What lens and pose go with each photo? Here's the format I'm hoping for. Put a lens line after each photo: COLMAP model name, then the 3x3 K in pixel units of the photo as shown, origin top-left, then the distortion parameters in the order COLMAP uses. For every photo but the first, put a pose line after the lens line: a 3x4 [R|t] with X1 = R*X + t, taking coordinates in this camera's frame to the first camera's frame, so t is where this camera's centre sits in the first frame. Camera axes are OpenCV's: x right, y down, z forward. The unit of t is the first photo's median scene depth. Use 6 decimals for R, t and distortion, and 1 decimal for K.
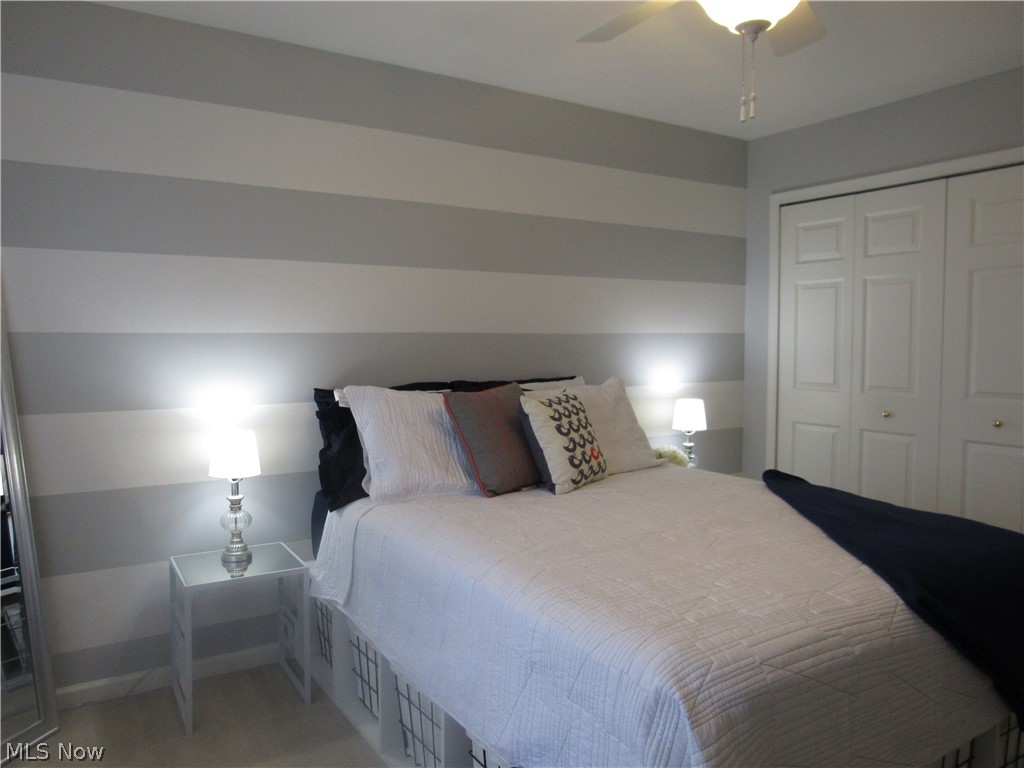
lens RADIAL K [[703.4, 0, 512.0], [0, 703.4, 384.0], [0, 0, 1]] dist [0.000759, 0.000734]
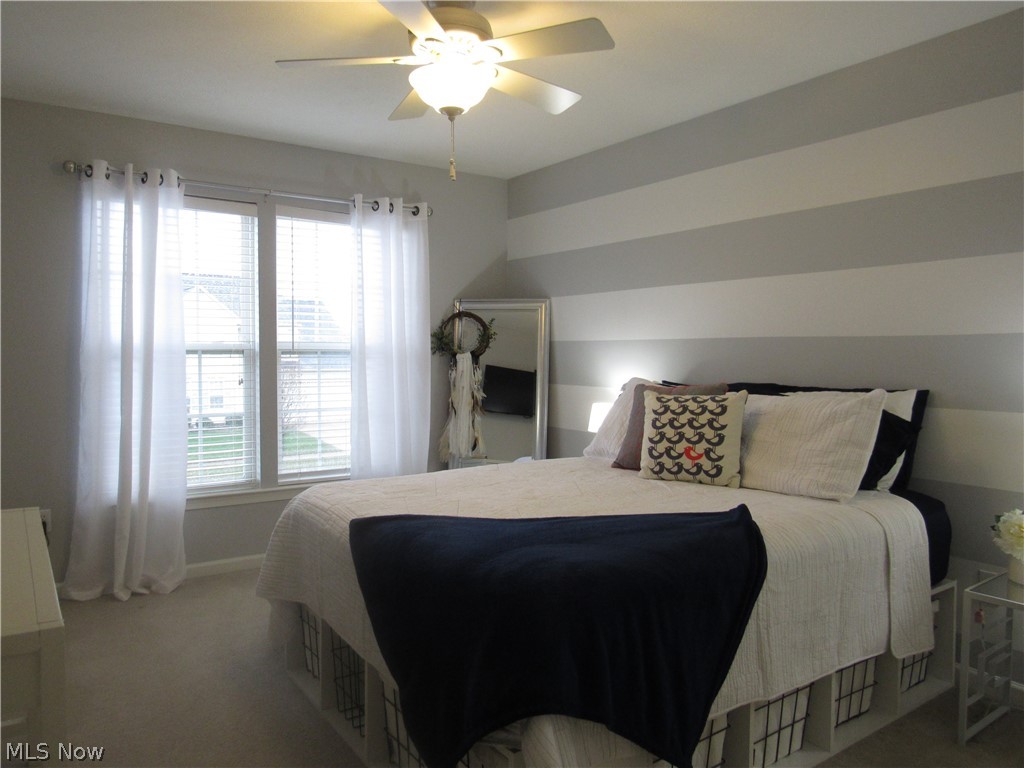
lens RADIAL K [[725.6, 0, 503.8], [0, 725.6, 383.6], [0, 0, 1]] dist [-0.032248, 0.002858]
pose [[0.069681, 0.047624, -0.996432, 1.116120], [-0.063671, 0.997035, 0.043201, -0.029813], [0.995535, 0.060434, 0.072507, 0.629404]]
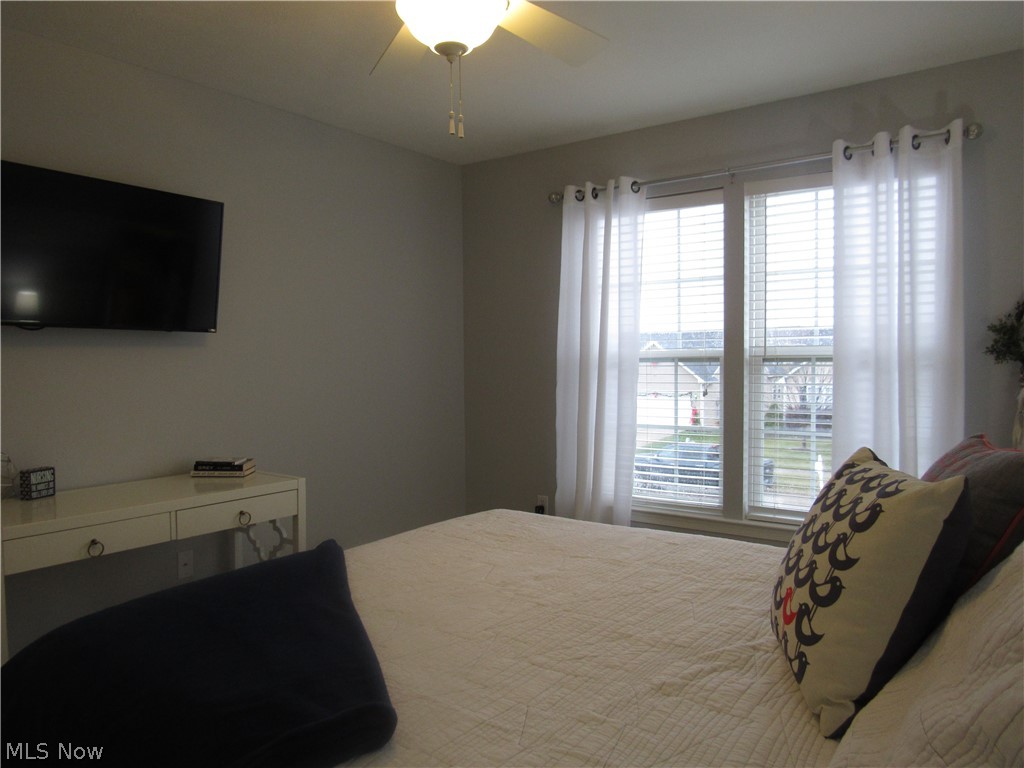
lens RADIAL K [[730.4, 0, 509.8], [0, 730.4, 365.8], [0, 0, 1]] dist [0.001205, 0.000907]
pose [[-0.916075, 0.012727, -0.400804, 0.454545], [-0.013014, 0.998026, 0.061435, -0.061463], [0.400795, 0.061496, -0.914102, 1.271226]]
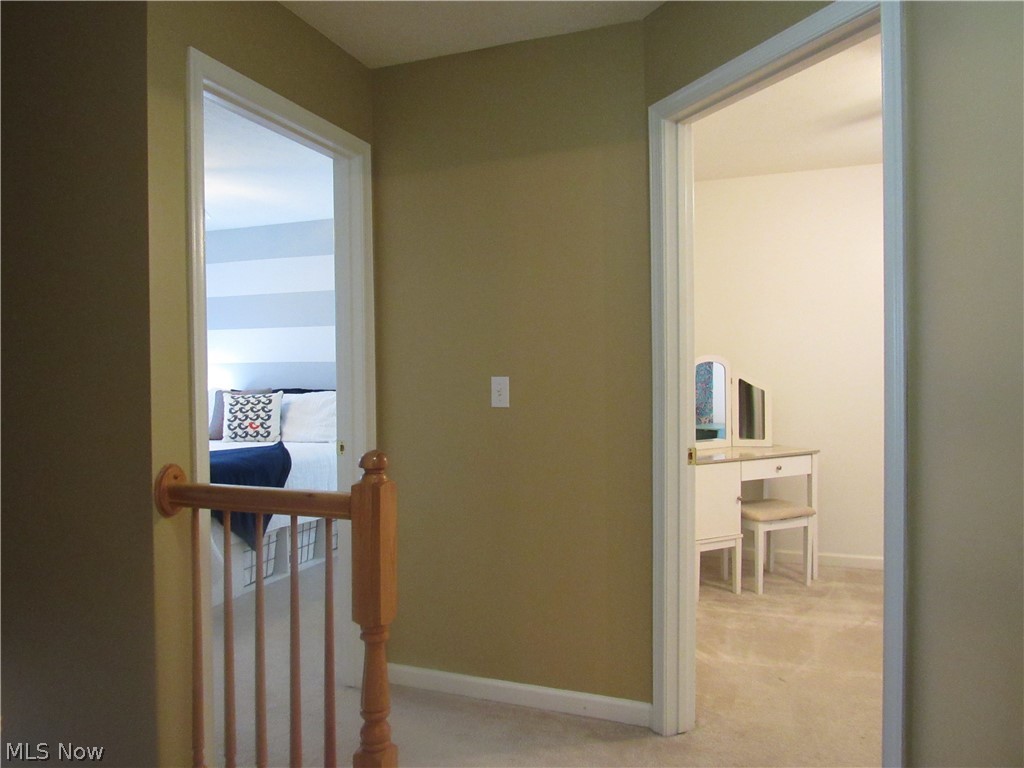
lens RADIAL K [[703.4, 0, 512.0], [0, 703.4, 384.0], [0, 0, 1]] dist [0.000759, 0.000734]
pose [[0.641094, 0.011436, -0.767377, 1.953164], [-0.041257, 0.998957, -0.019581, -0.003516], [0.766353, 0.044213, 0.640897, 0.313032]]
